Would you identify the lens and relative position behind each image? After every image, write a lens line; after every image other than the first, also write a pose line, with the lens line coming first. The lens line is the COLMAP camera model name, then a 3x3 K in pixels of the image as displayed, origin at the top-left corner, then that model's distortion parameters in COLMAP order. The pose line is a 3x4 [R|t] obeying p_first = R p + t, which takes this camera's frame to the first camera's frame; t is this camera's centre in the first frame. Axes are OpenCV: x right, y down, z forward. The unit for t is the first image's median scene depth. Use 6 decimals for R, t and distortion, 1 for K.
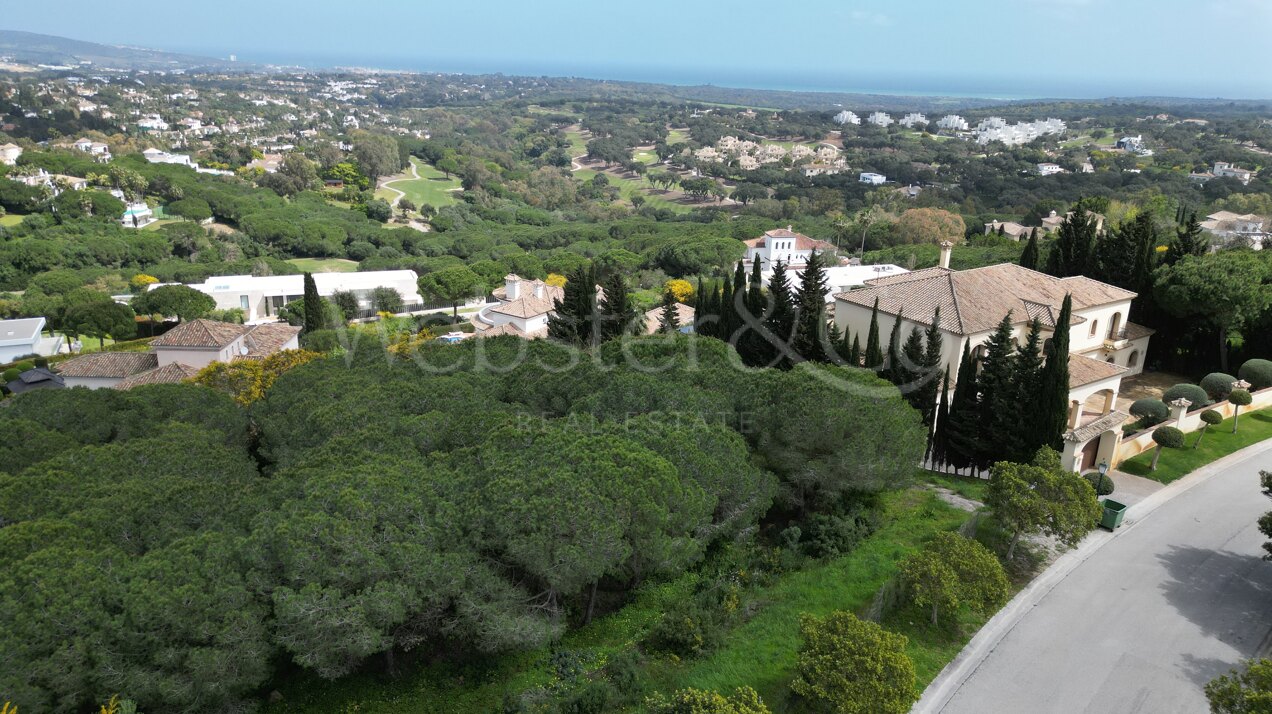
lens RADIAL K [[890.4, 0, 636.0], [0, 890.4, 357.0], [0, 0, 1]] dist [0.085415, -0.096948]
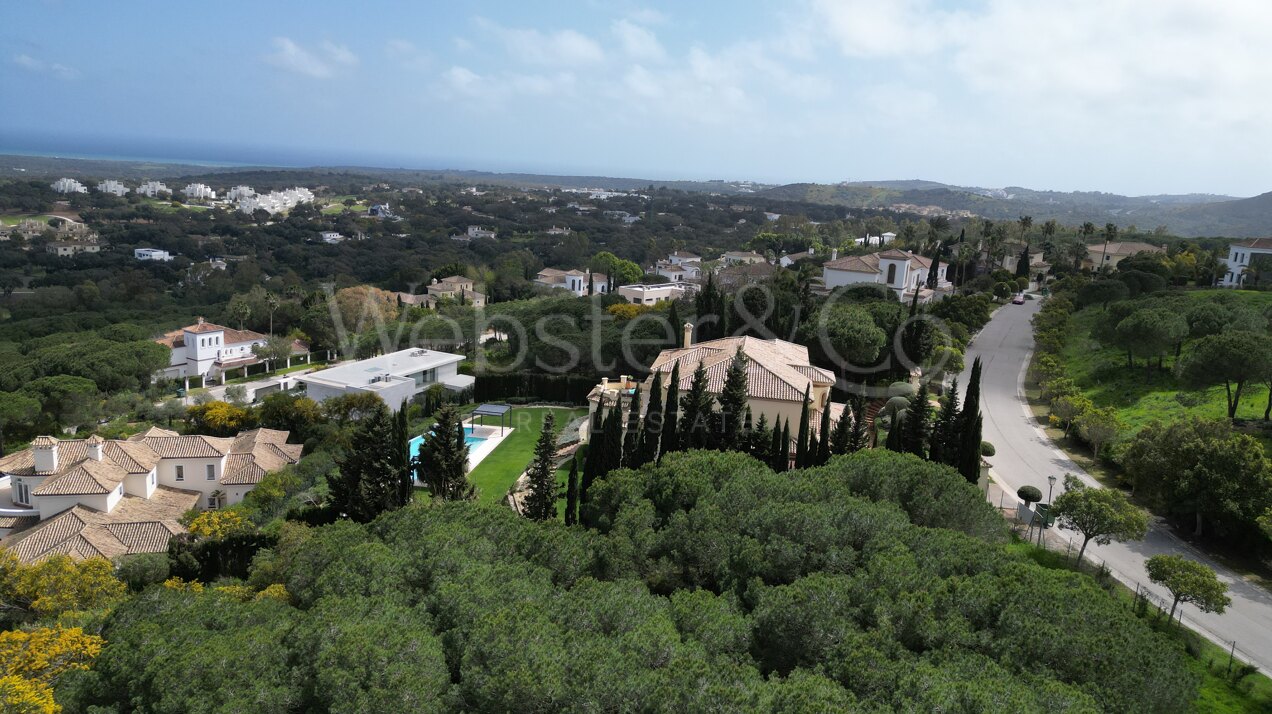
lens RADIAL K [[890.4, 0, 636.0], [0, 890.4, 357.0], [0, 0, 1]] dist [0.085415, -0.096948]
pose [[0.687778, -0.144286, 0.711437, -0.079576], [0.193253, 0.981074, 0.012144, -0.018490], [-0.699725, 0.129135, 0.702645, 0.044555]]
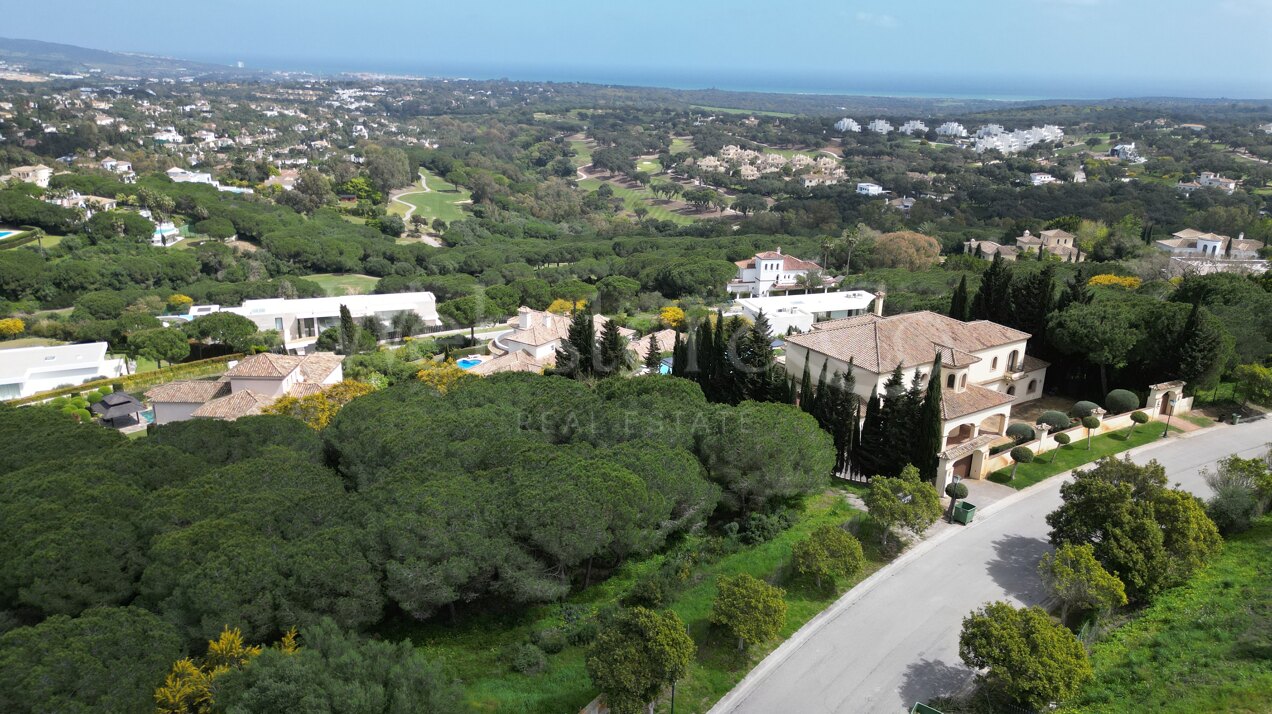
lens RADIAL K [[890.4, 0, 636.0], [0, 890.4, 357.0], [0, 0, 1]] dist [0.085415, -0.096948]
pose [[0.999960, -0.005264, -0.007299, 0.003354], [0.005247, 0.999983, -0.002380, -0.006214], [0.007312, 0.002342, 0.999971, -0.037322]]
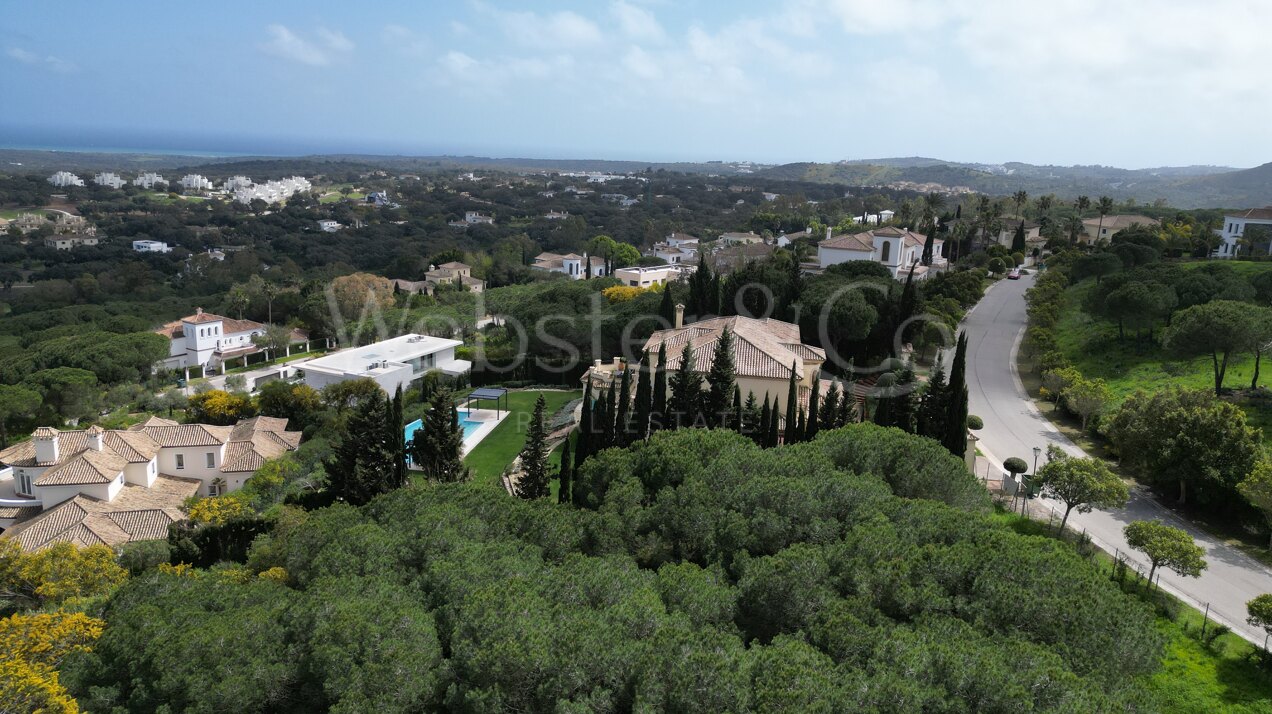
lens RADIAL K [[890.4, 0, 636.0], [0, 890.4, 357.0], [0, 0, 1]] dist [0.085415, -0.096948]
pose [[0.686213, -0.170412, 0.707157, -0.079430], [0.211626, 0.976889, 0.030055, -0.017742], [-0.695935, 0.129029, 0.706418, 0.042219]]
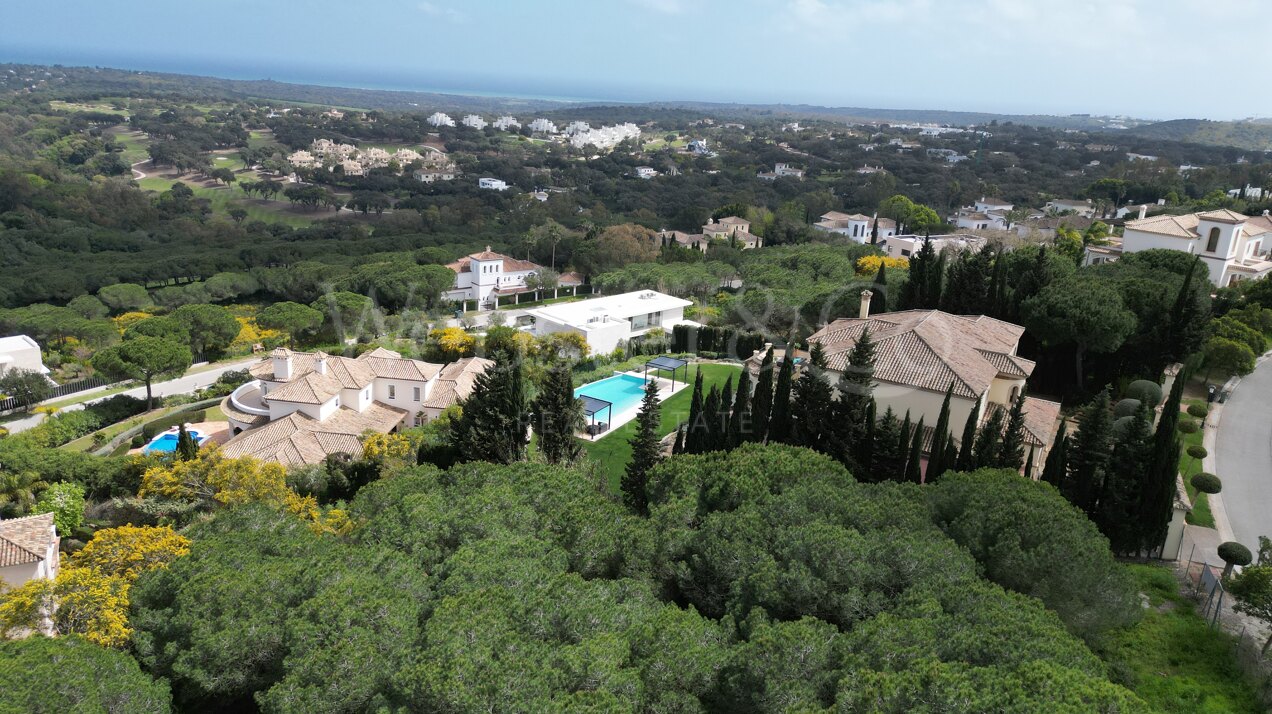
lens RADIAL K [[890.4, 0, 636.0], [0, 890.4, 357.0], [0, 0, 1]] dist [0.085415, -0.096948]
pose [[0.898341, -0.112484, 0.424654, -0.049607], [0.111806, 0.993374, 0.026609, -0.018032], [-0.424833, 0.023575, 0.904965, 0.035964]]
